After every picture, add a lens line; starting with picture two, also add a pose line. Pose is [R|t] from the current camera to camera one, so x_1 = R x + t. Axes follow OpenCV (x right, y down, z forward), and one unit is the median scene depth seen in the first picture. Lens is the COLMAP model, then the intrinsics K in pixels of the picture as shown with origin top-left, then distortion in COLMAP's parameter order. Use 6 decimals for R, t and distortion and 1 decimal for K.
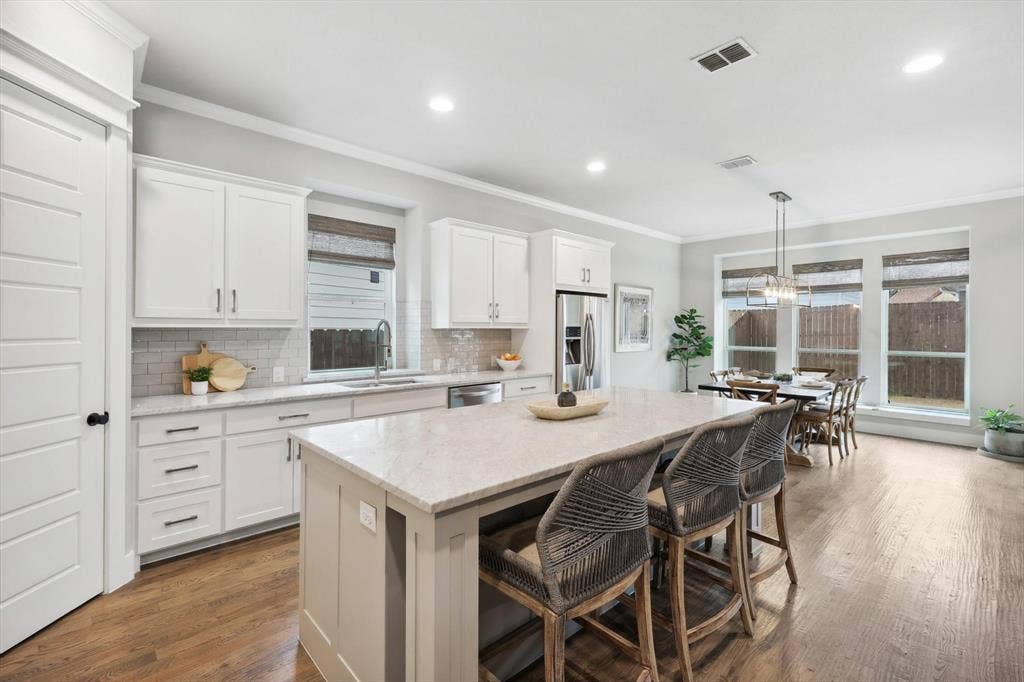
lens RADIAL K [[457.4, 0, 516.8], [0, 457.4, 352.1], [0, 0, 1]] dist [0.003975, -0.001024]
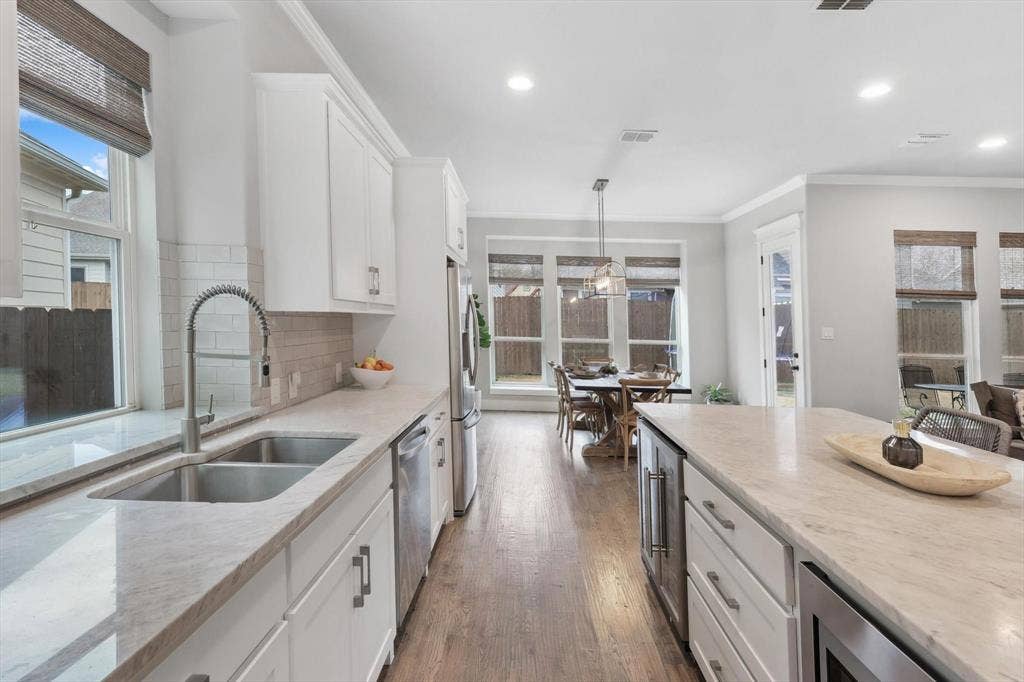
lens RADIAL K [[487.4, 0, 513.1], [0, 487.4, 337.2], [0, 0, 1]] dist [0.005425, 0.000405]
pose [[0.684845, -0.012569, 0.728580, -0.320810], [0.012804, 0.999904, 0.005215, -0.022767], [-0.728576, 0.005758, 0.684941, 0.436161]]
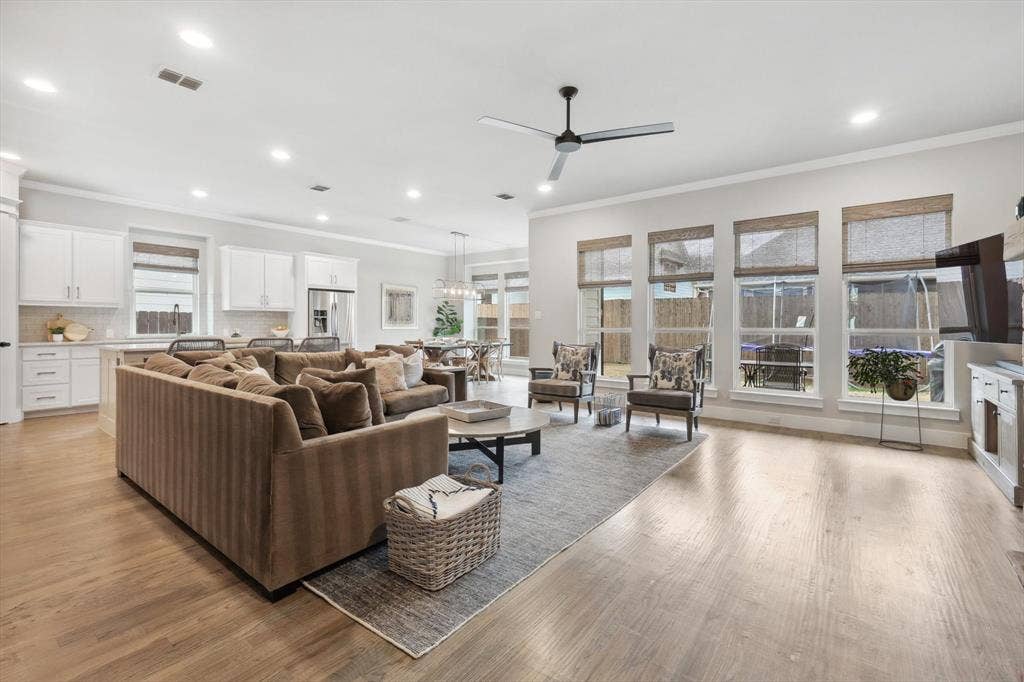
lens RADIAL K [[457.4, 0, 521.5], [0, 457.4, 344.7], [0, 0, 1]] dist [0.003975, -0.001024]
pose [[0.988012, -0.004892, 0.154302, 0.554479], [0.005052, 0.999987, -0.000644, 0.070714], [-0.154297, 0.001416, 0.988024, -0.714569]]
